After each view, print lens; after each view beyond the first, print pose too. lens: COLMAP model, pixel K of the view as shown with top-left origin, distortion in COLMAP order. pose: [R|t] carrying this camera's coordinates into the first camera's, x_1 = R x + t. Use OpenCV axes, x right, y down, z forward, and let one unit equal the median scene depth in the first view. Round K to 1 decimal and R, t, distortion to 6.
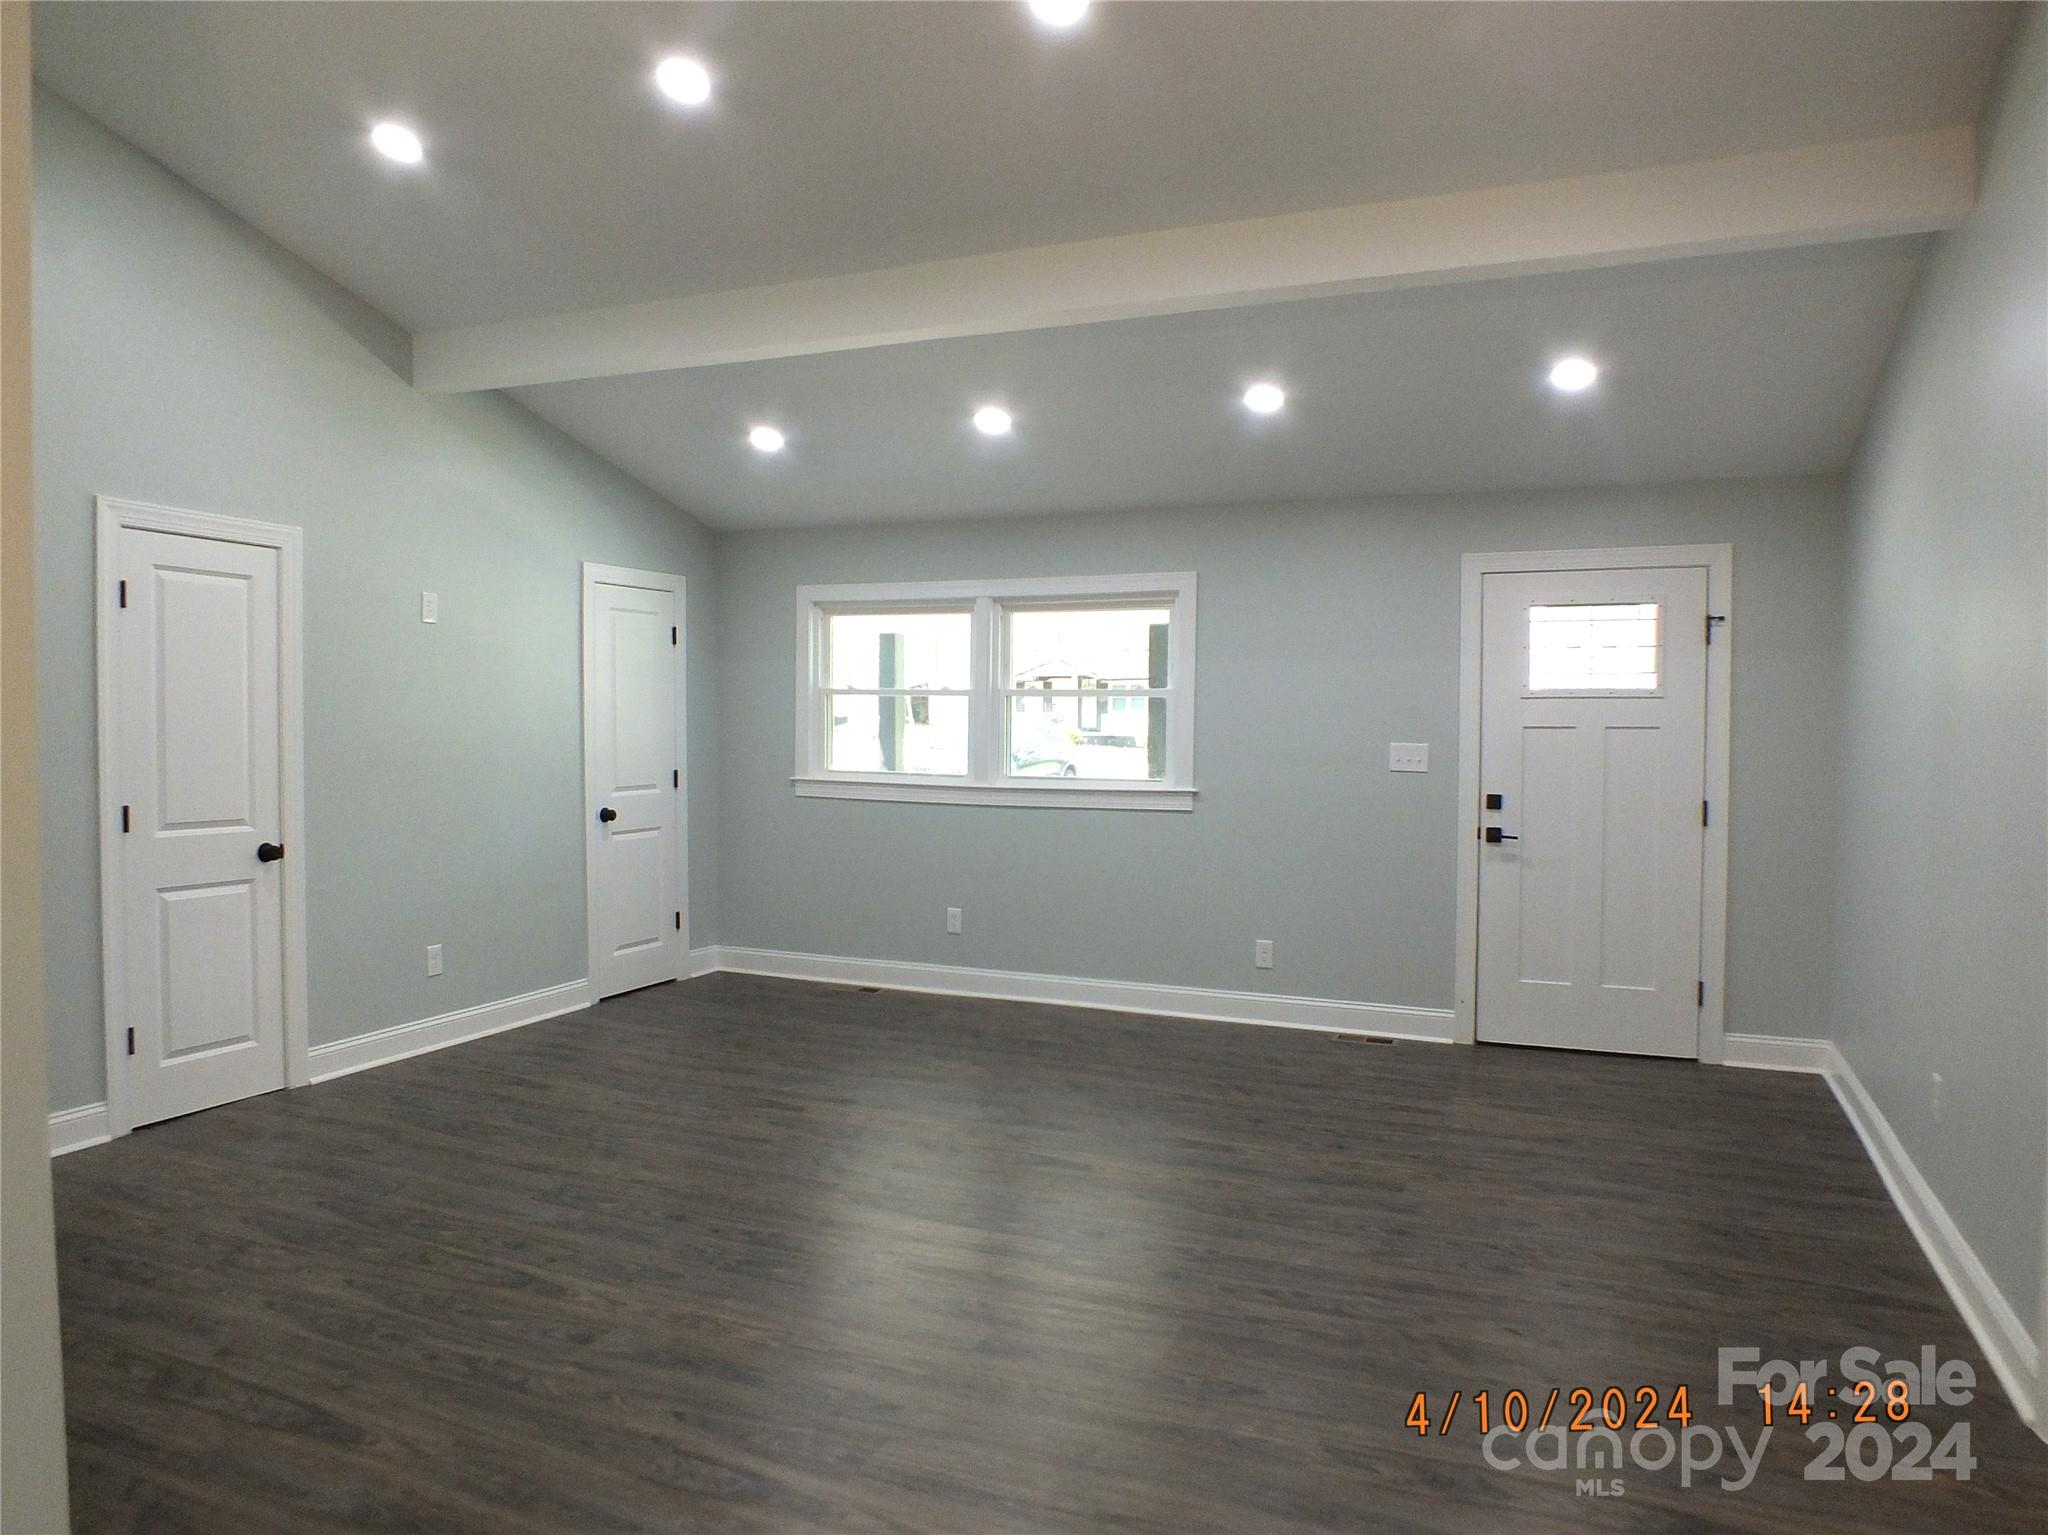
lens RADIAL K [[1340.1, 0, 1030.5], [0, 1340.1, 779.8], [0, 0, 1]] dist [-0.046346, -0.000625]
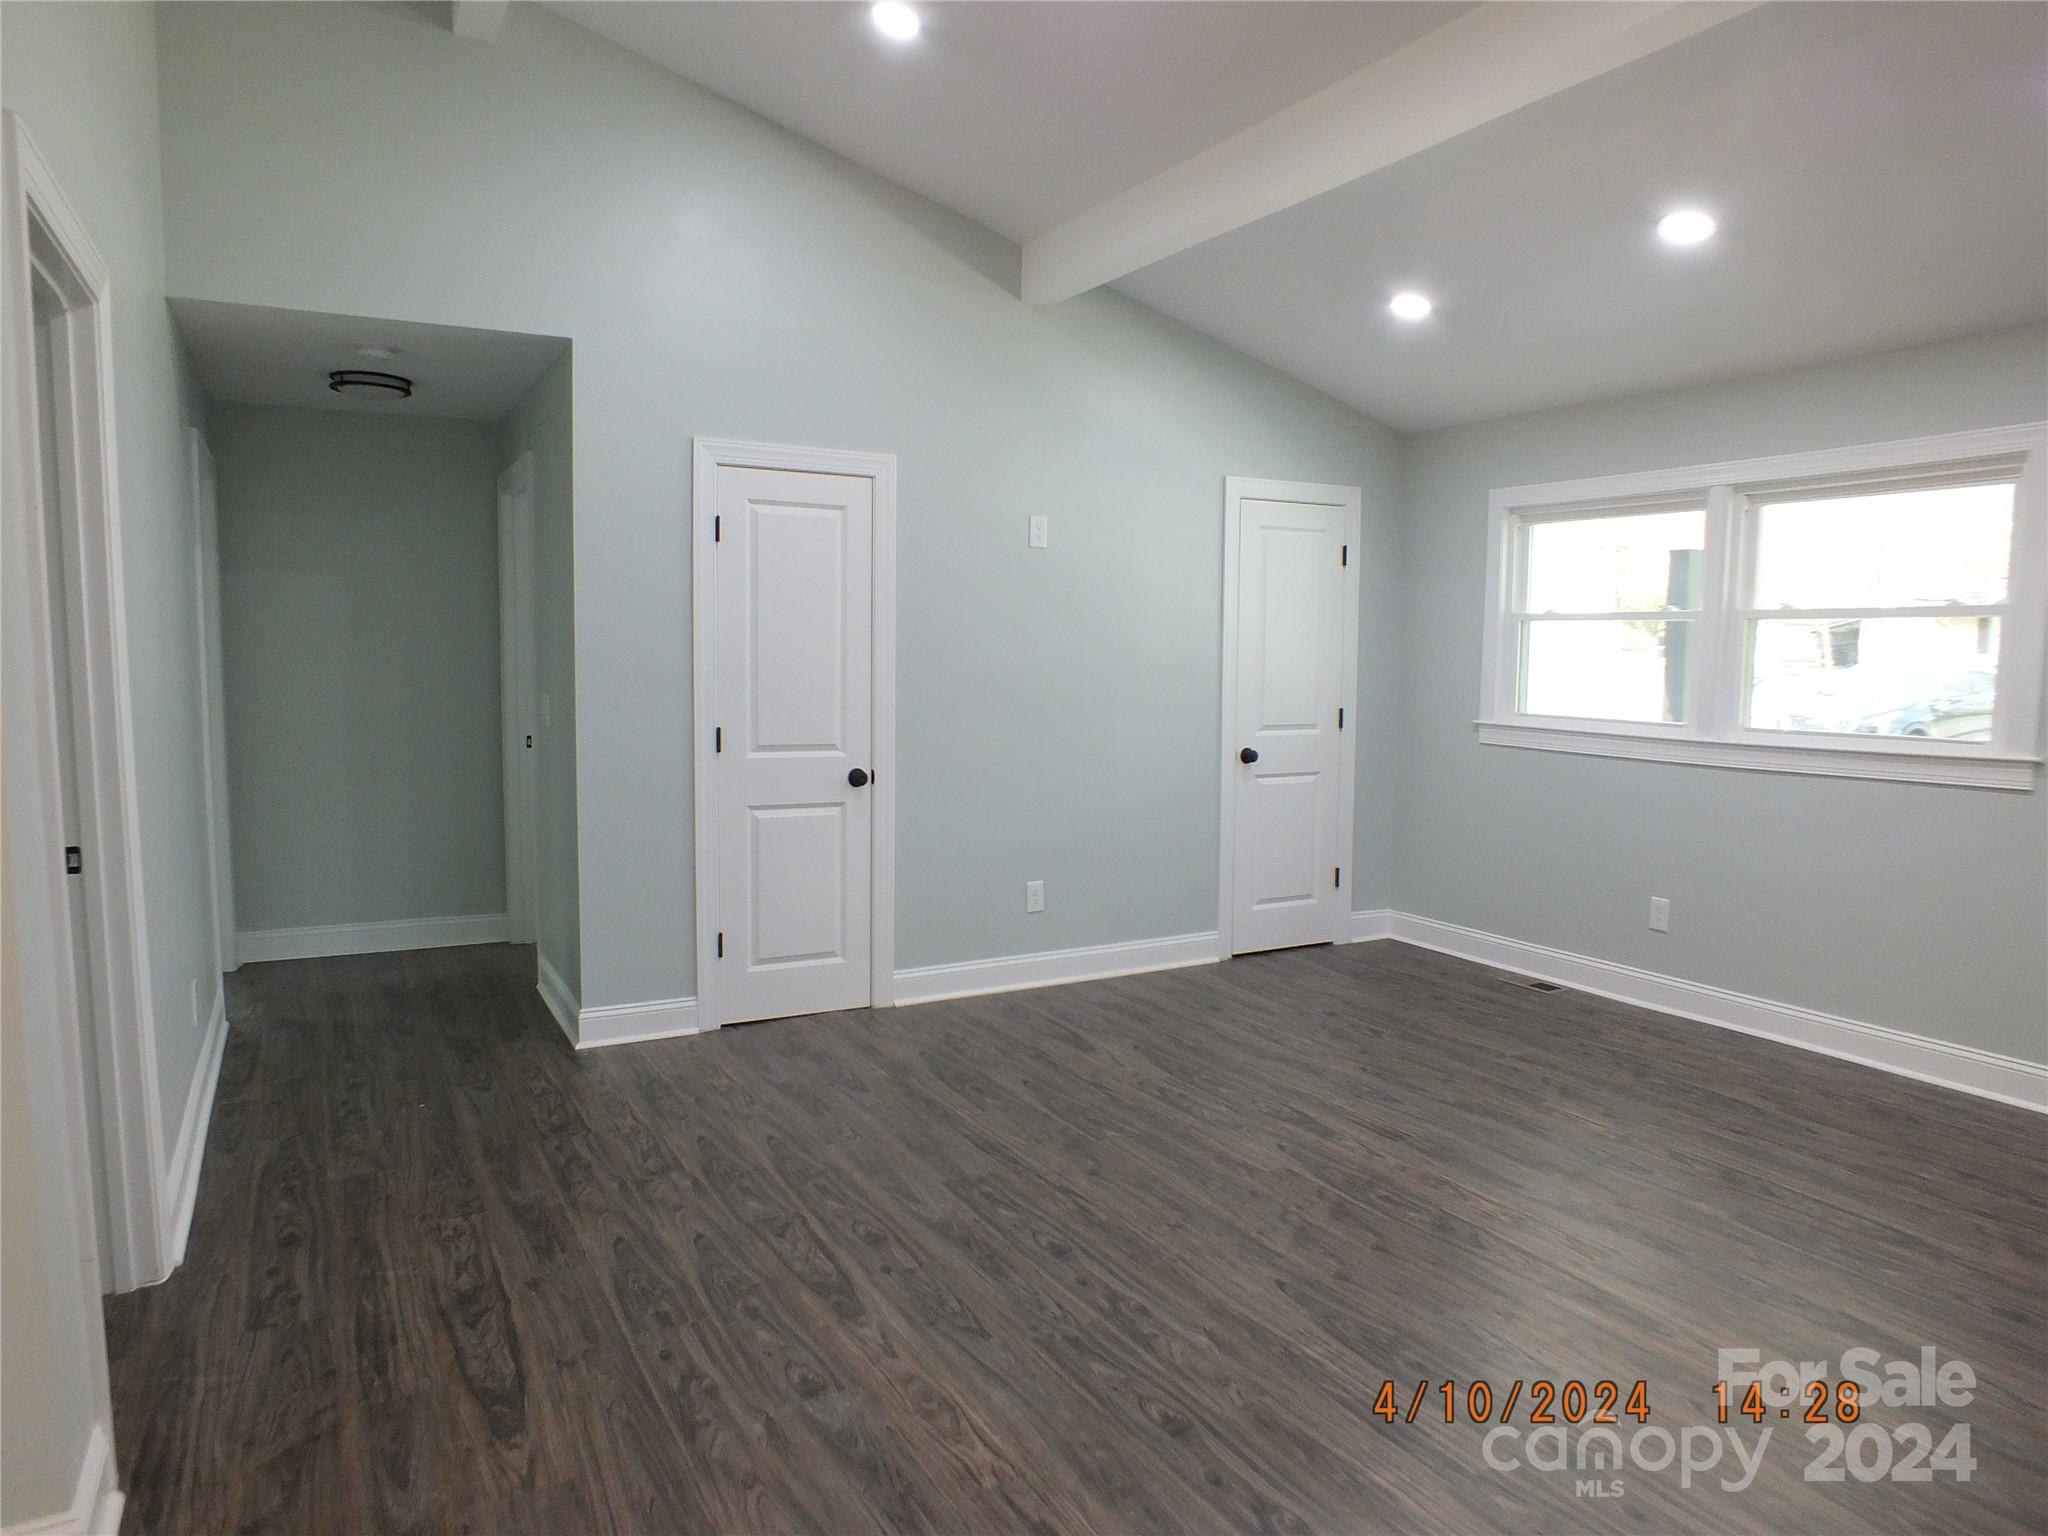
lens RADIAL K [[1303.8, 0, 1021.8], [0, 1303.8, 785.3], [0, 0, 1]] dist [-0.069141, 0.027793]
pose [[0.789440, 0.059099, -0.610976, 0.131214], [-0.028156, 0.997793, 0.060135, -0.003035], [0.613181, -0.030270, 0.789362, 0.257990]]
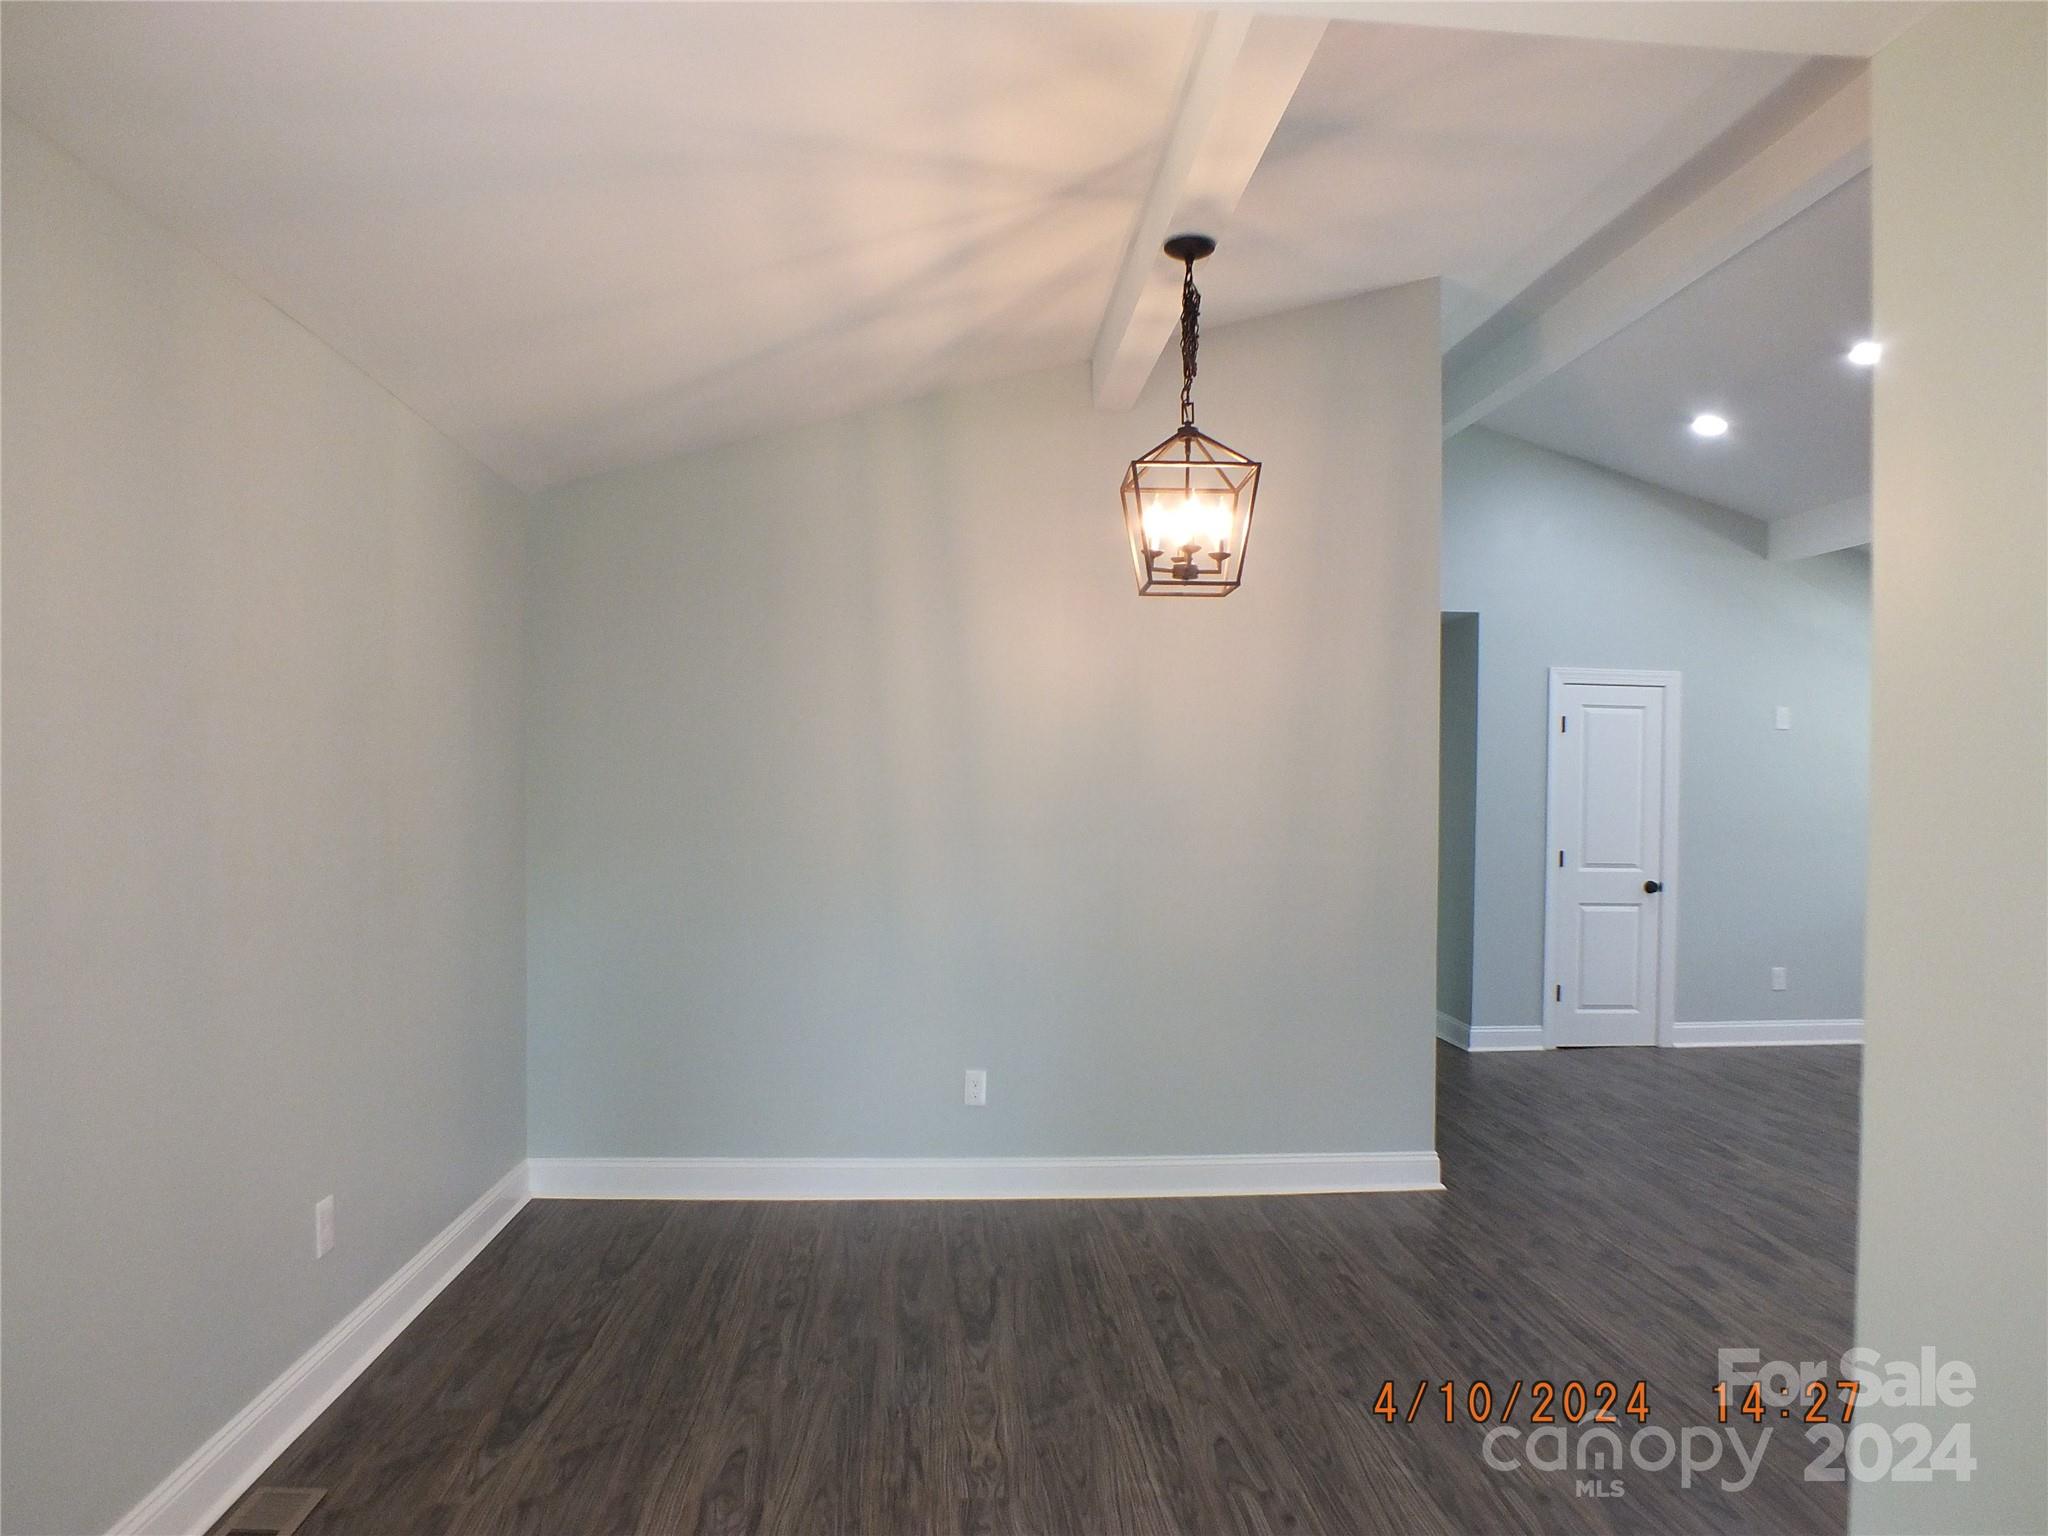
lens RADIAL K [[1340.1, 0, 1030.5], [0, 1340.1, 780.3], [0, 0, 1]] dist [-0.046346, -0.000625]
pose [[0.466074, -0.000334, -0.884746, 0.406236], [-0.044454, 0.998728, -0.023795, 0.000464], [0.883628, 0.050421, 0.465466, -0.321600]]
